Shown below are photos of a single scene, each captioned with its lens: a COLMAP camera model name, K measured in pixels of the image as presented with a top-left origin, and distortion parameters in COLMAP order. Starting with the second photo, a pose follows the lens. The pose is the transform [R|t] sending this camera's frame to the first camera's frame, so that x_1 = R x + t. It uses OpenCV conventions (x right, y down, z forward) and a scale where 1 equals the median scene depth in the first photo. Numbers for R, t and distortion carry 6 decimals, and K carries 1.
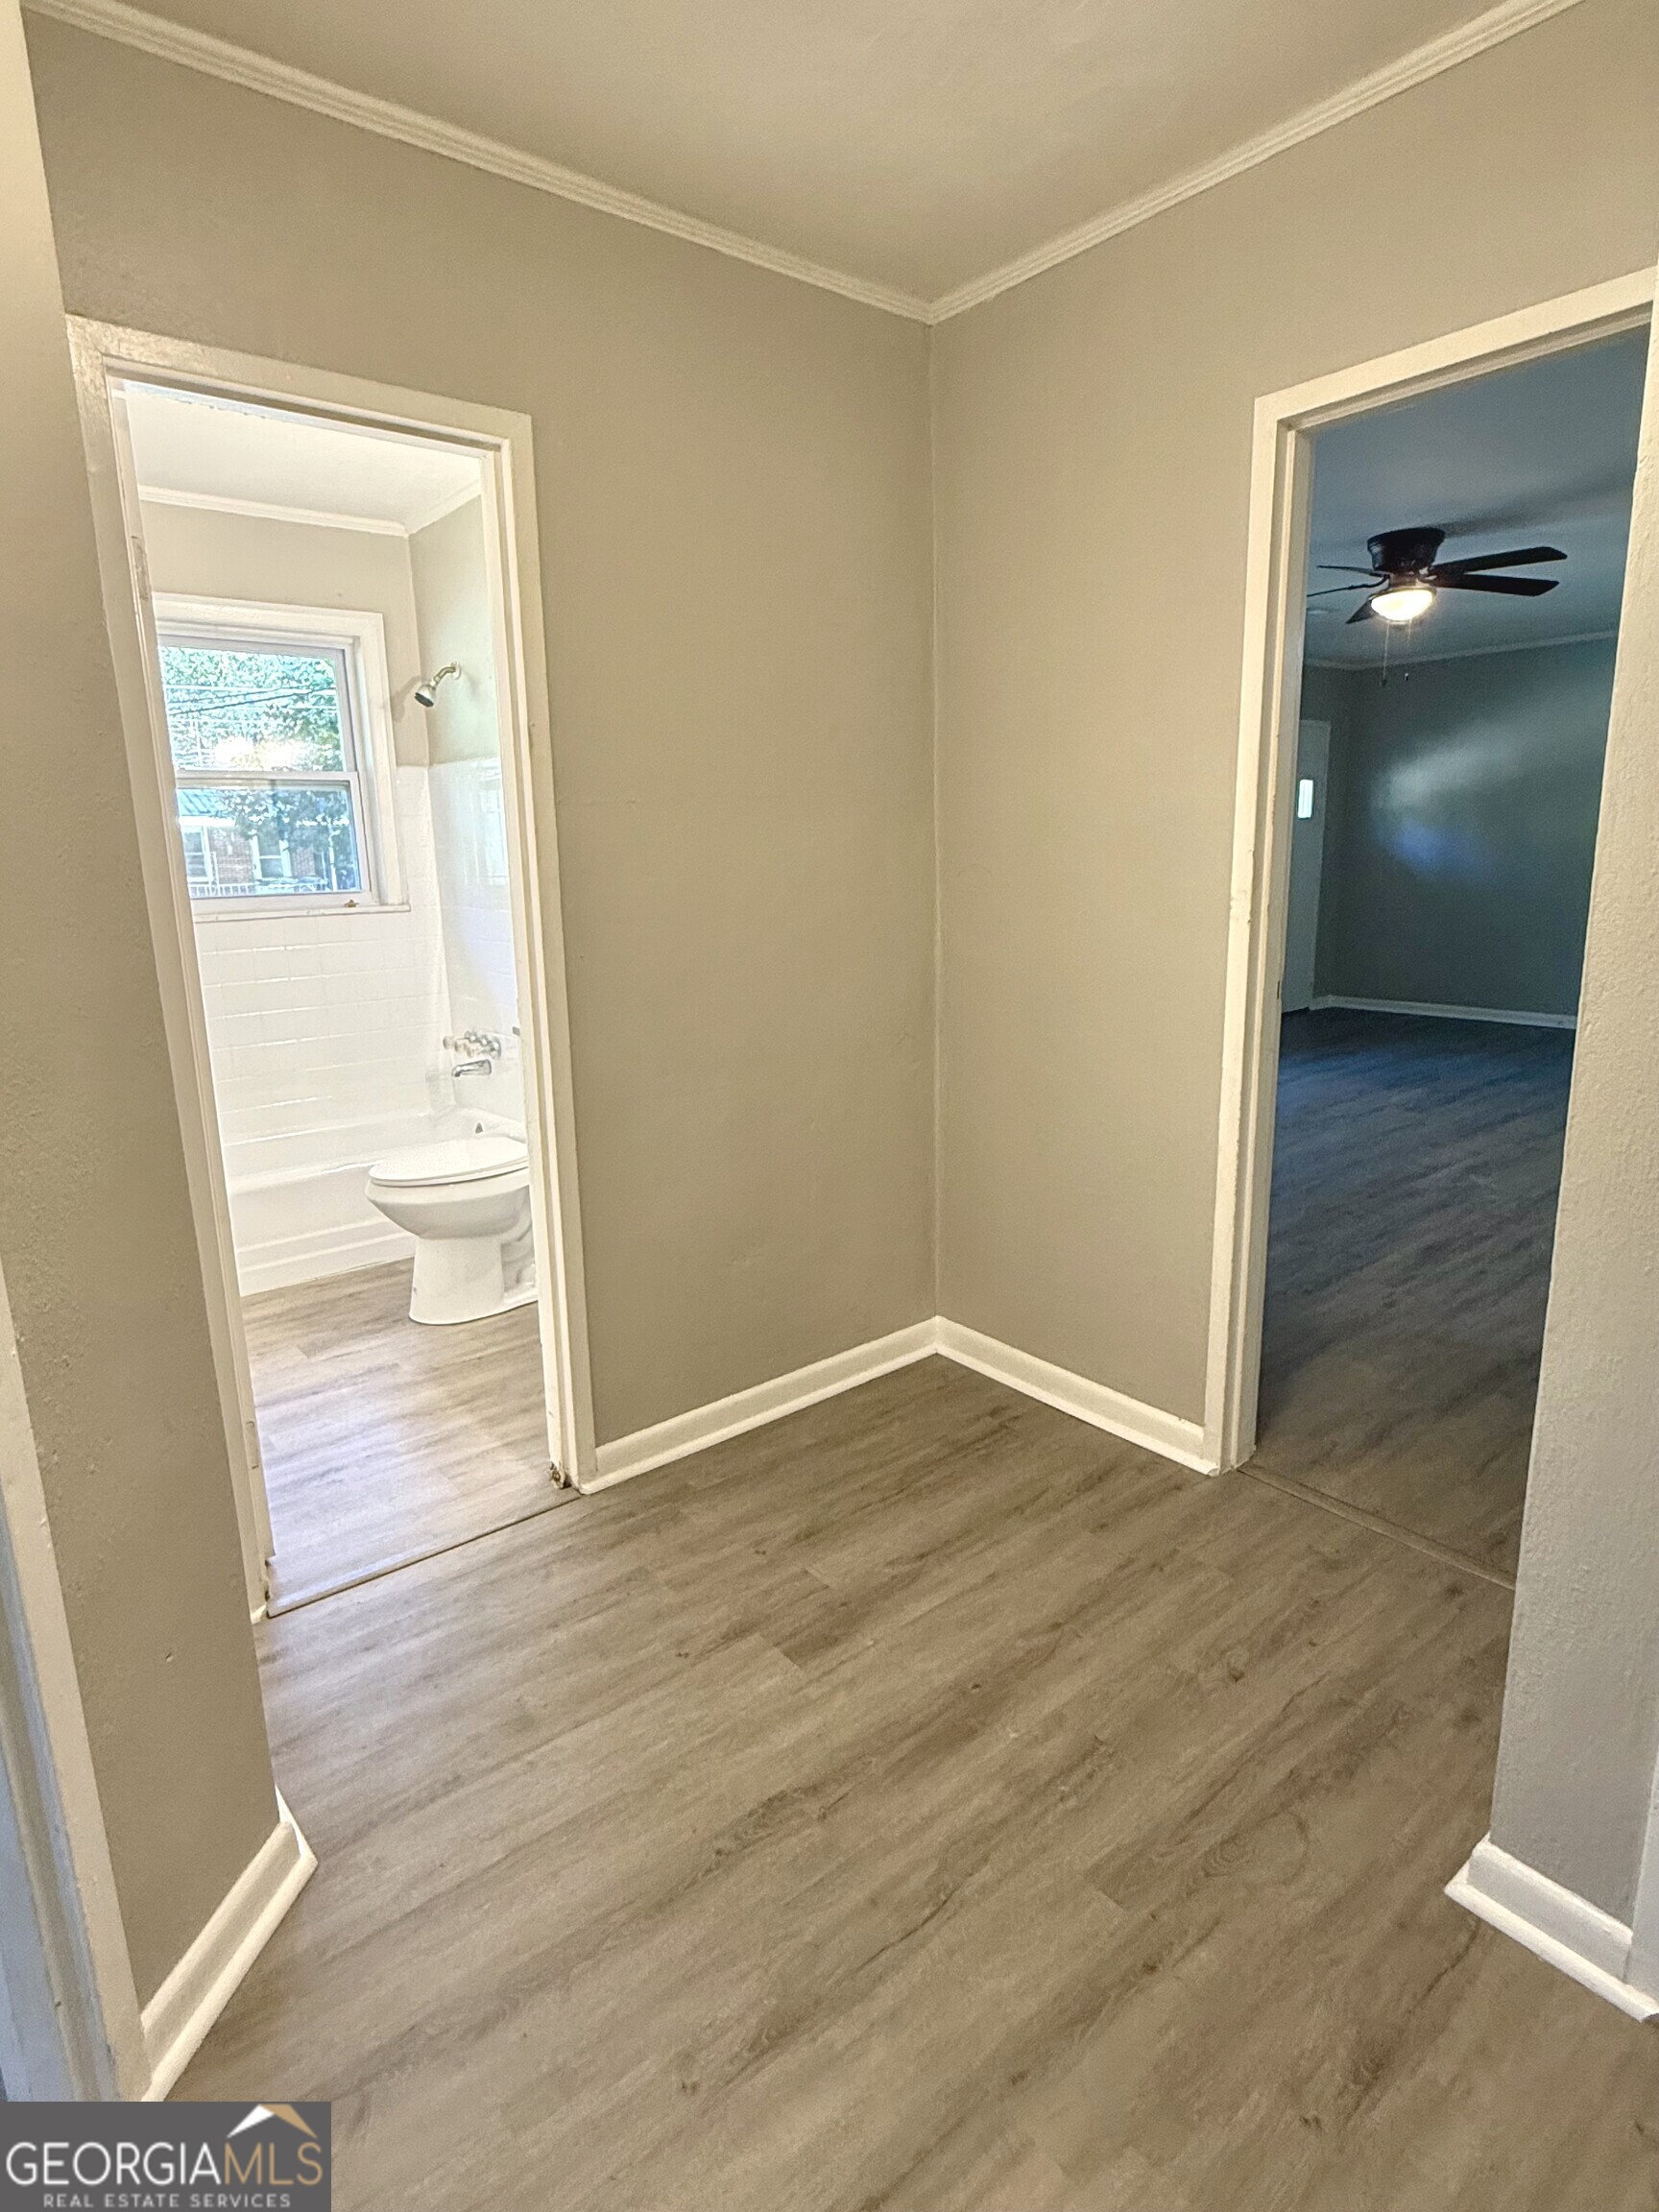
lens RADIAL K [[1187.2, 0, 829.5], [0, 1187.2, 1106.0], [0, 0, 1]] dist [-0.001901, -0.000125]
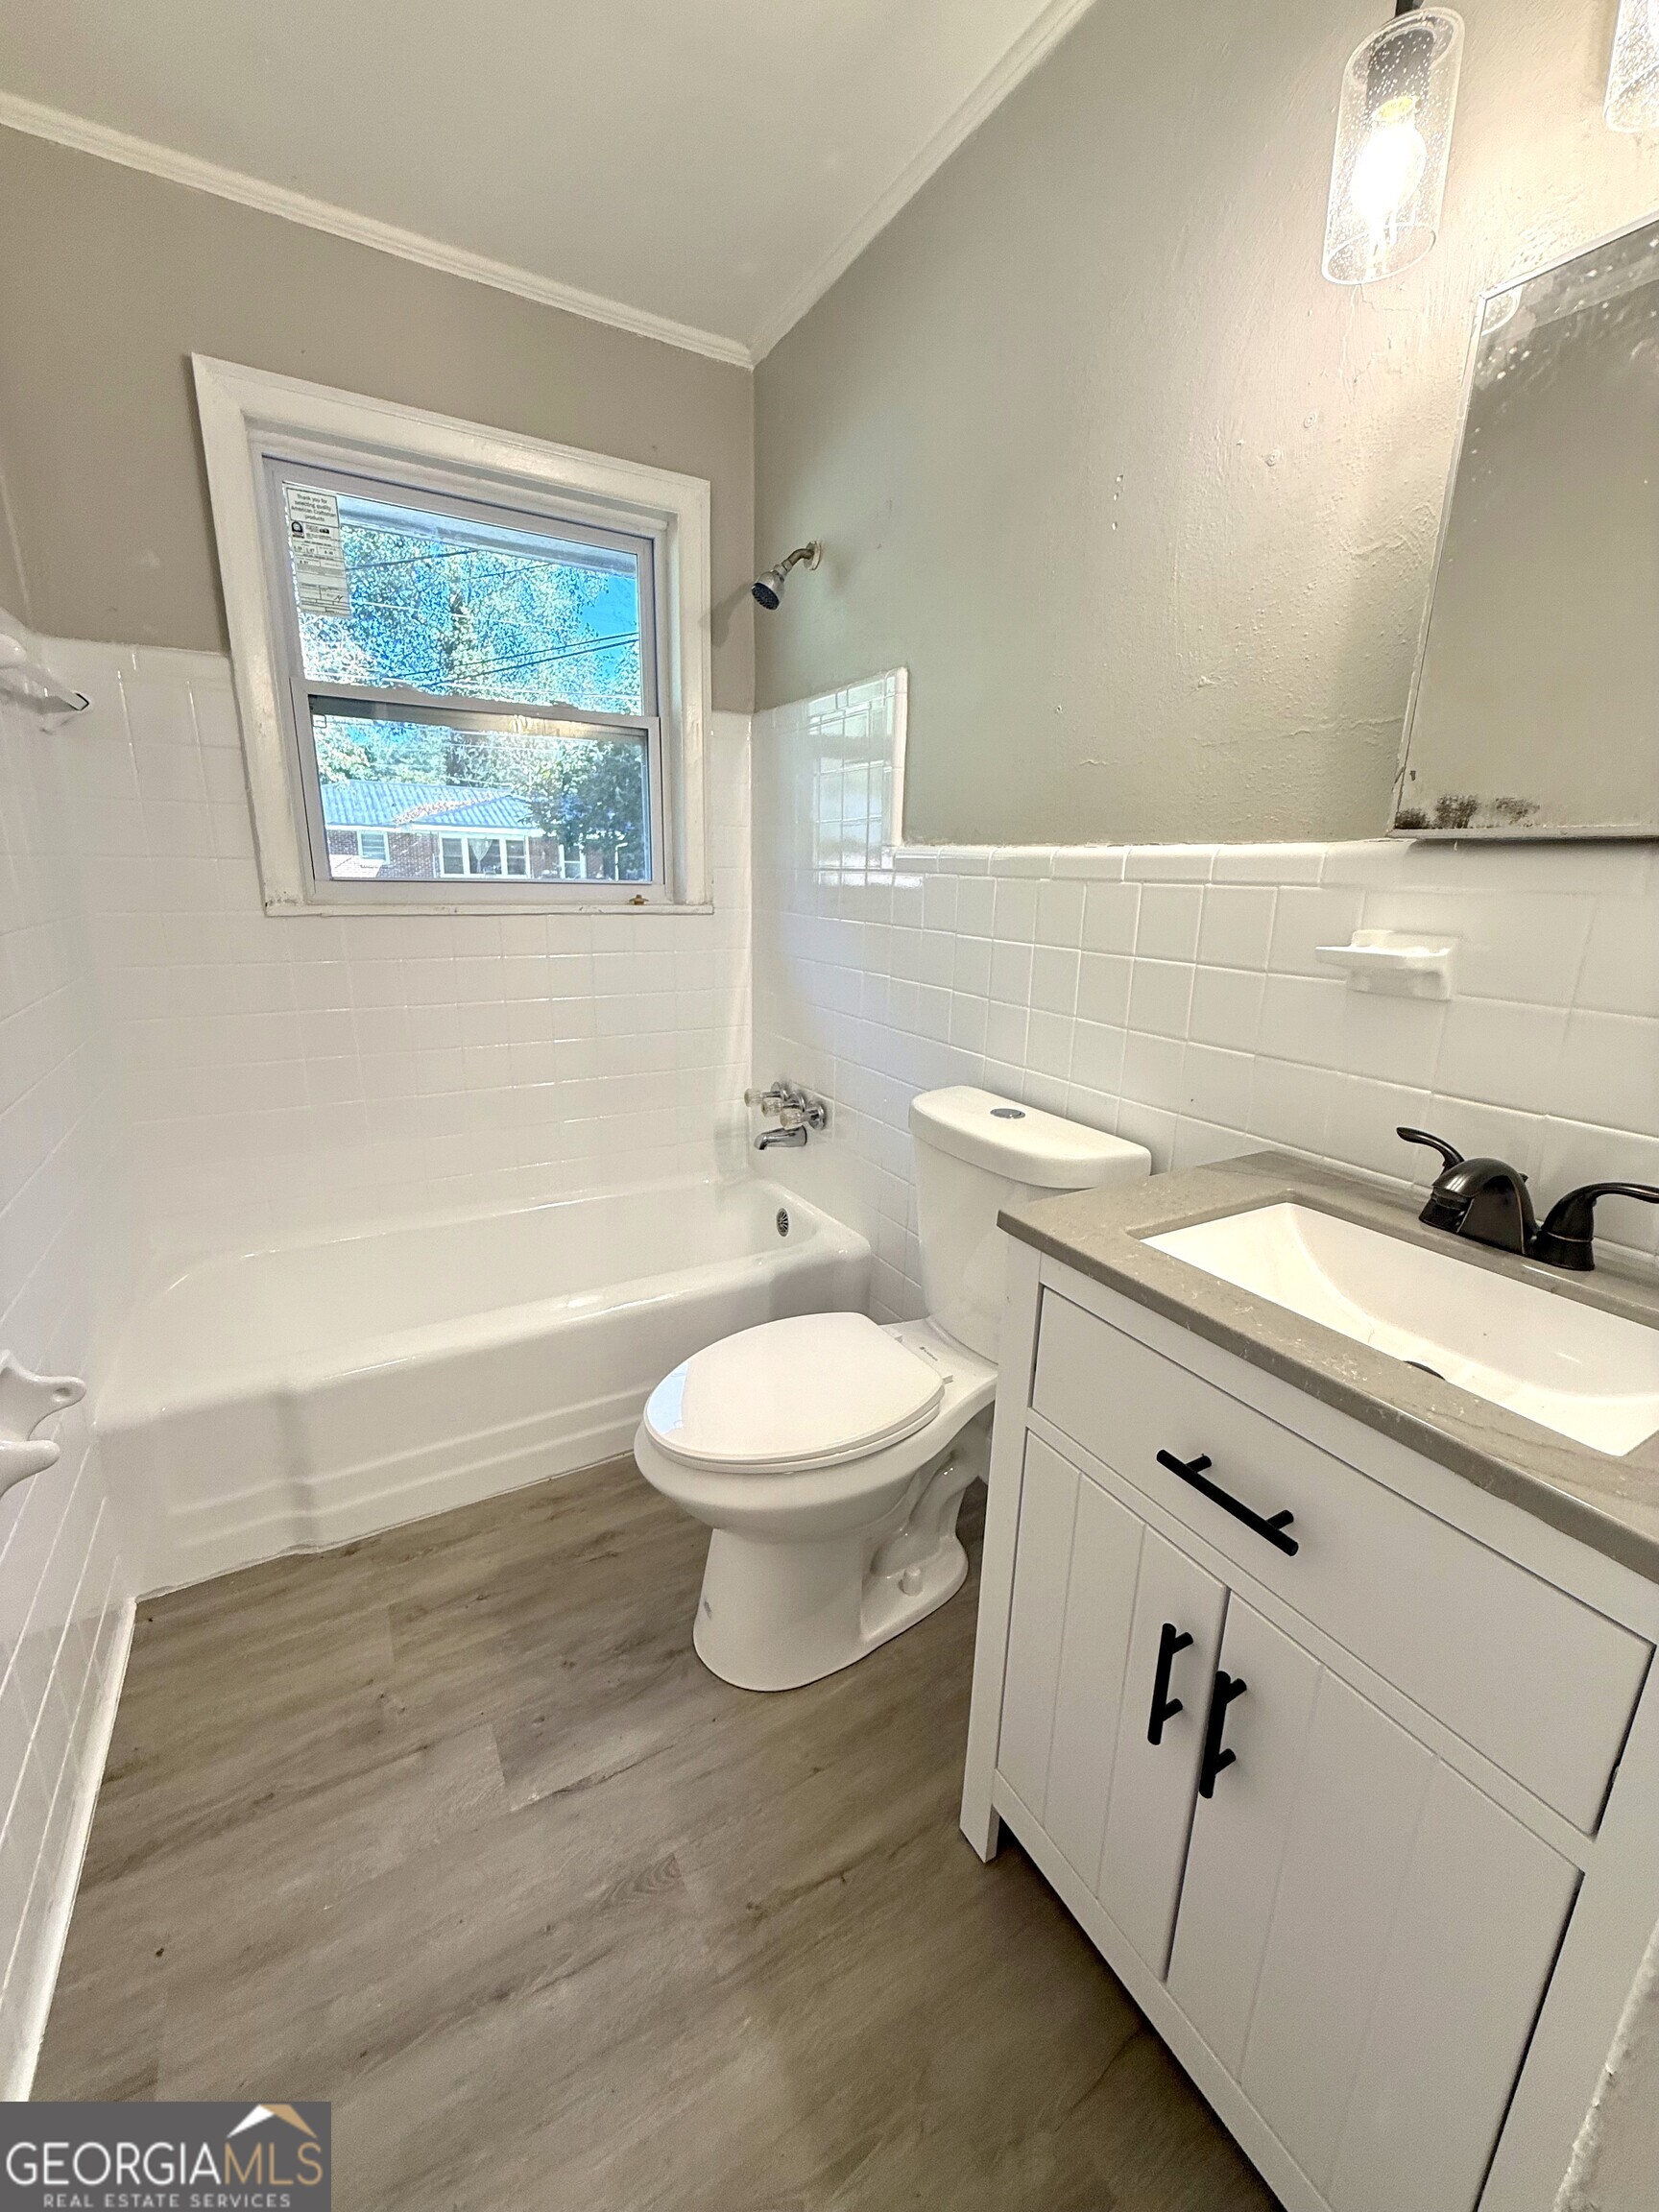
lens RADIAL K [[887.4, 0, 829.5], [0, 887.4, 1106.0], [0, 0, 1]] dist [0.000592, -0.000010]
pose [[0.985796, 0.084645, -0.145059, -0.267117], [-0.078629, 0.995808, 0.046723, -0.106877], [0.148405, -0.034654, 0.988319, 0.641828]]
